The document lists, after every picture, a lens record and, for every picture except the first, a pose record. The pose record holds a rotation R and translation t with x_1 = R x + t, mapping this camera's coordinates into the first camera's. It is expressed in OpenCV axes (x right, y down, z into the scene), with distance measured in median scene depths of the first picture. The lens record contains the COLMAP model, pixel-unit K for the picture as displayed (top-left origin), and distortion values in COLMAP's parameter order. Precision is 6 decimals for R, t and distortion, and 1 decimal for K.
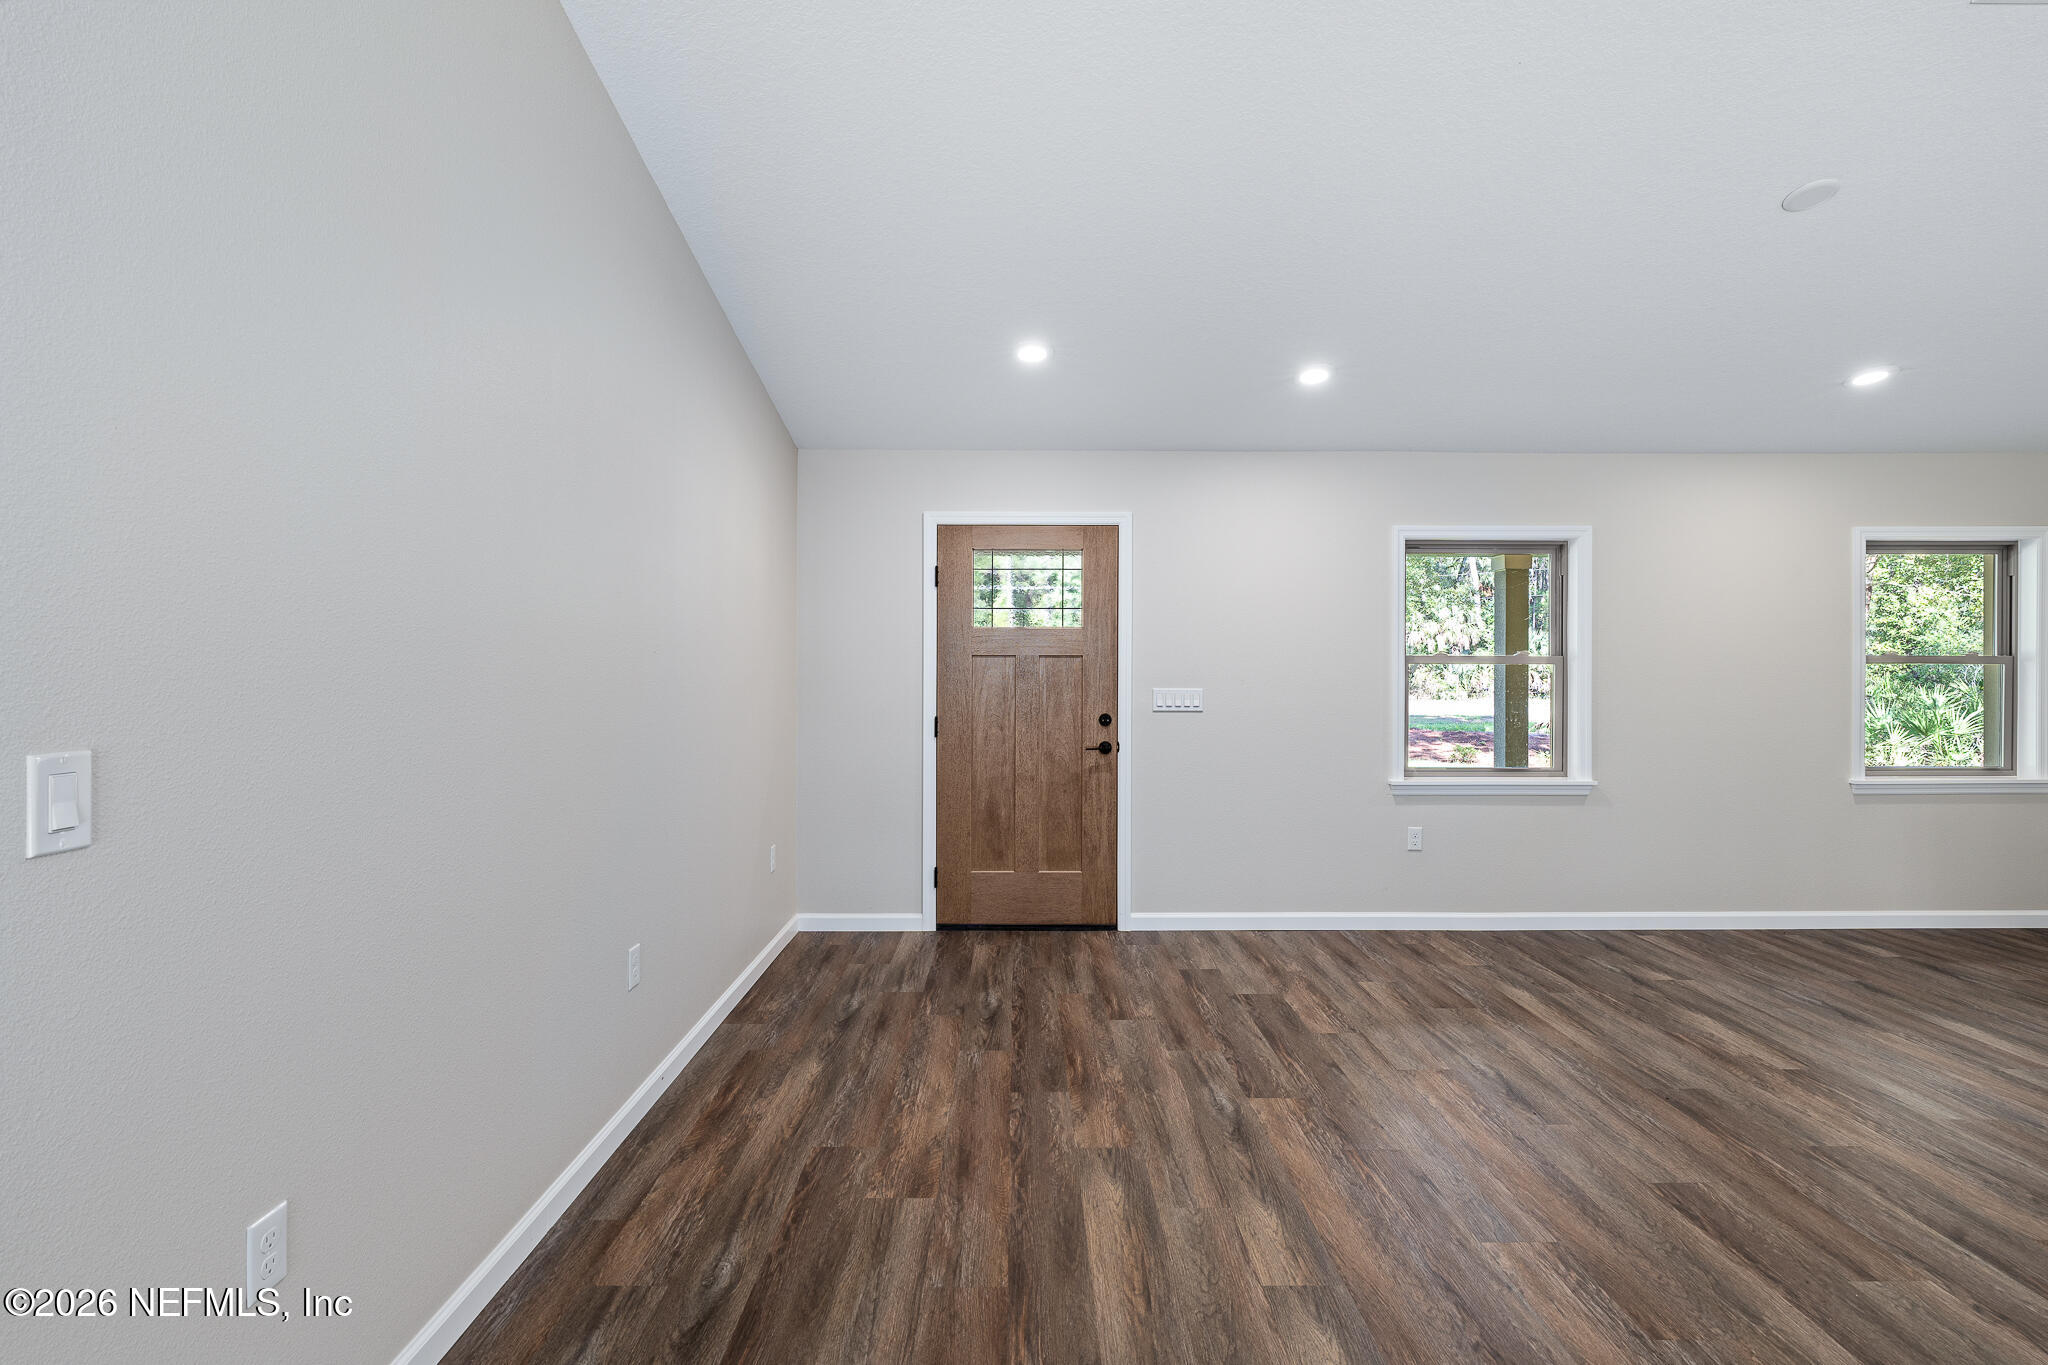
lens RADIAL K [[926.1, 0, 1023.2], [0, 926.1, 672.7], [0, 0, 1]] dist [0.001352, 0.000387]
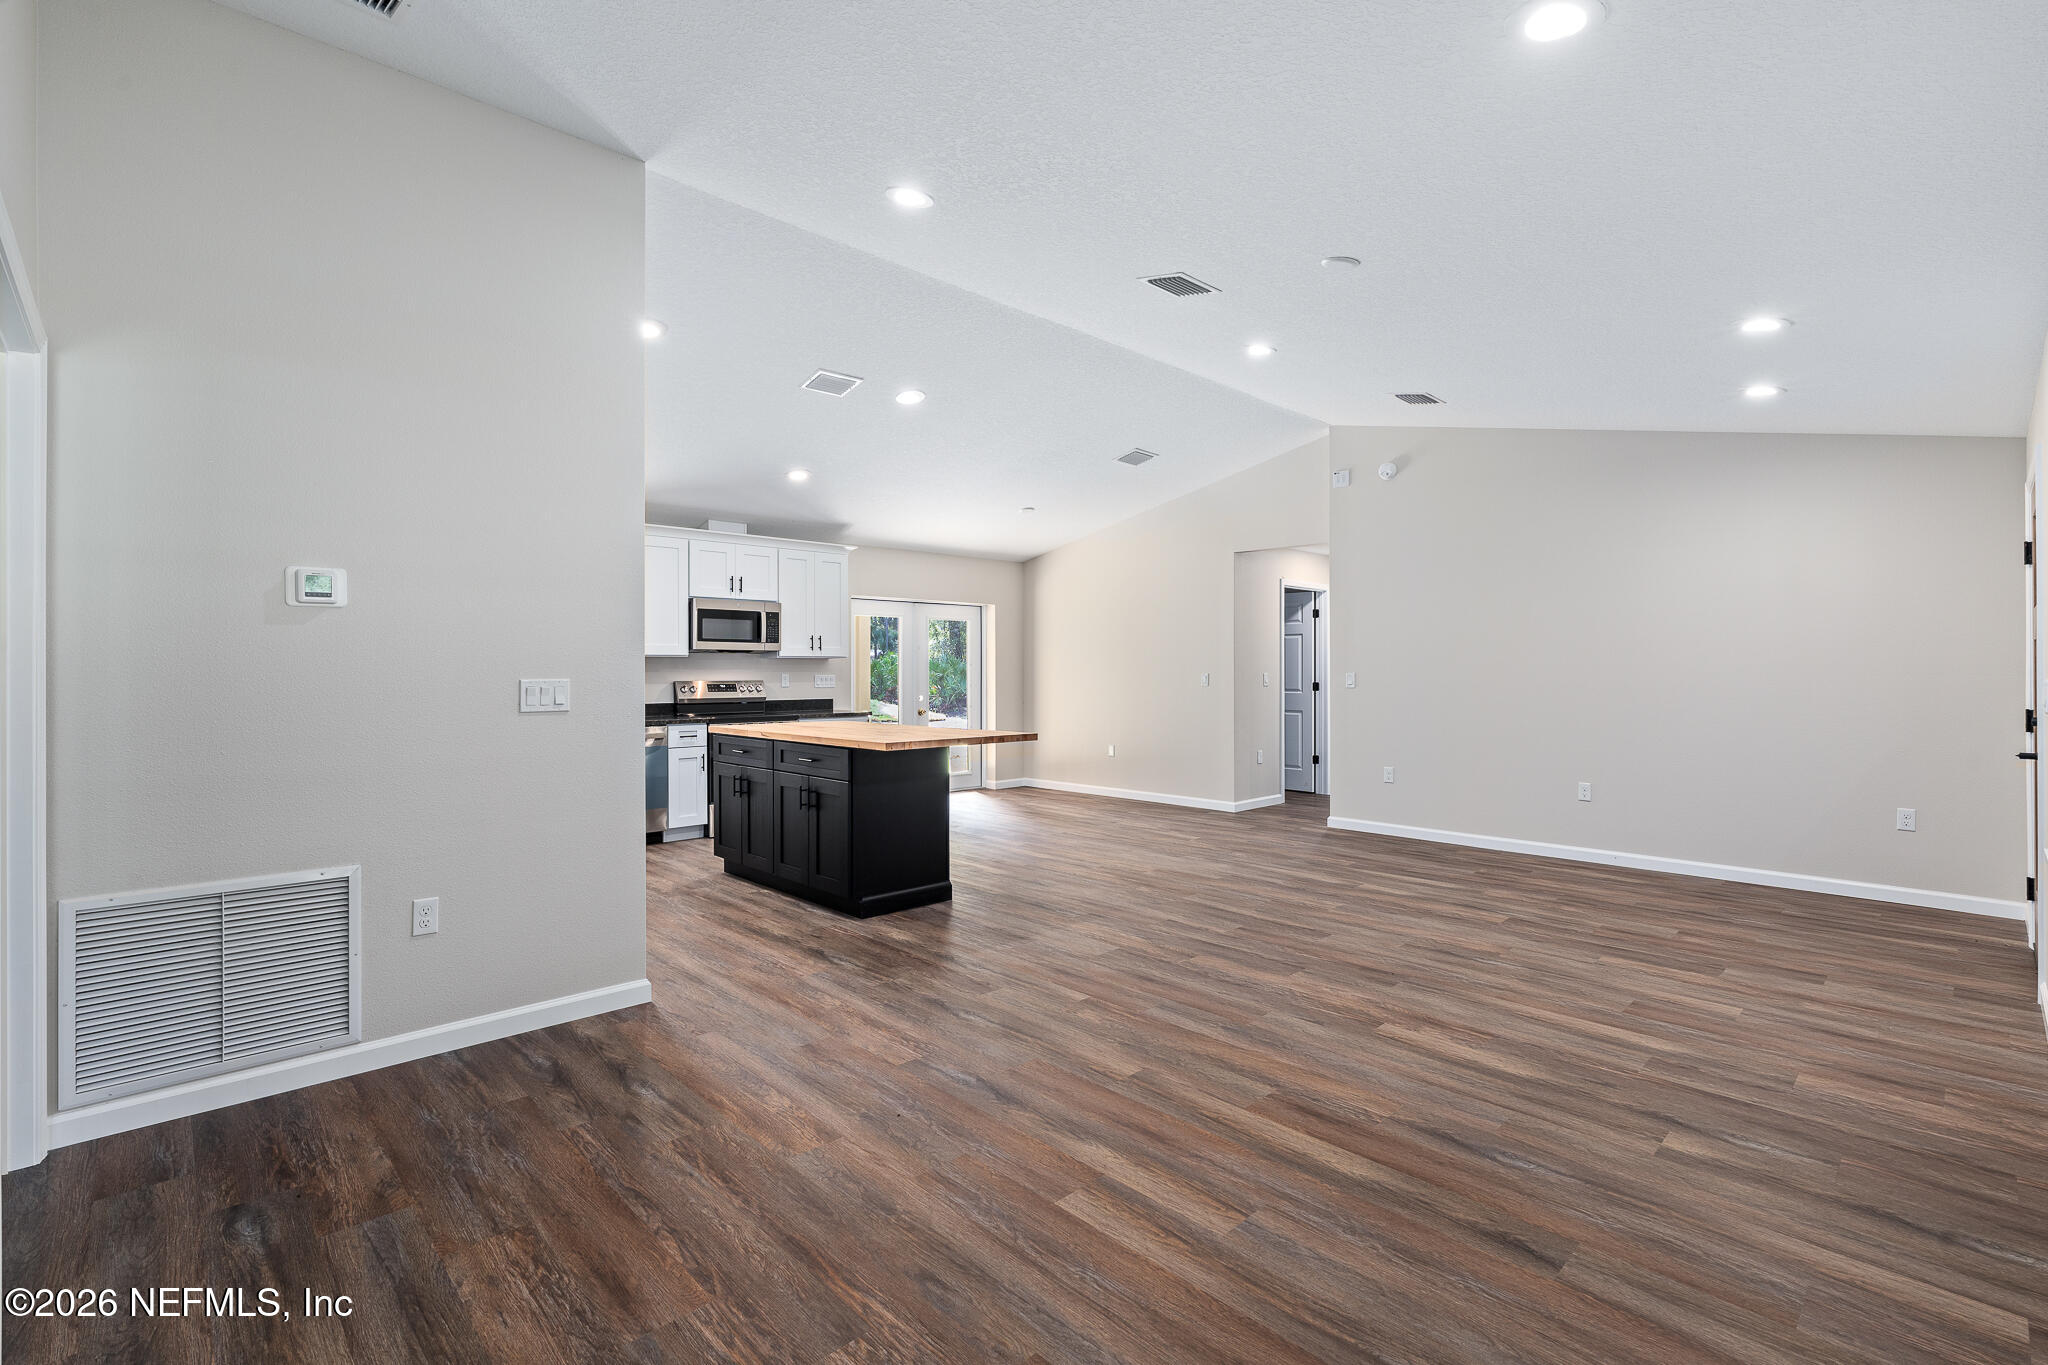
lens RADIAL K [[926.1, 0, 1024.5], [0, 926.1, 673.5], [0, 0, 1]] dist [0.001352, 0.000387]
pose [[-0.727624, 0.002682, -0.685971, 1.591728], [-0.007359, 0.999904, 0.011715, 0.012857], [0.685936, 0.013572, -0.727535, 1.277975]]
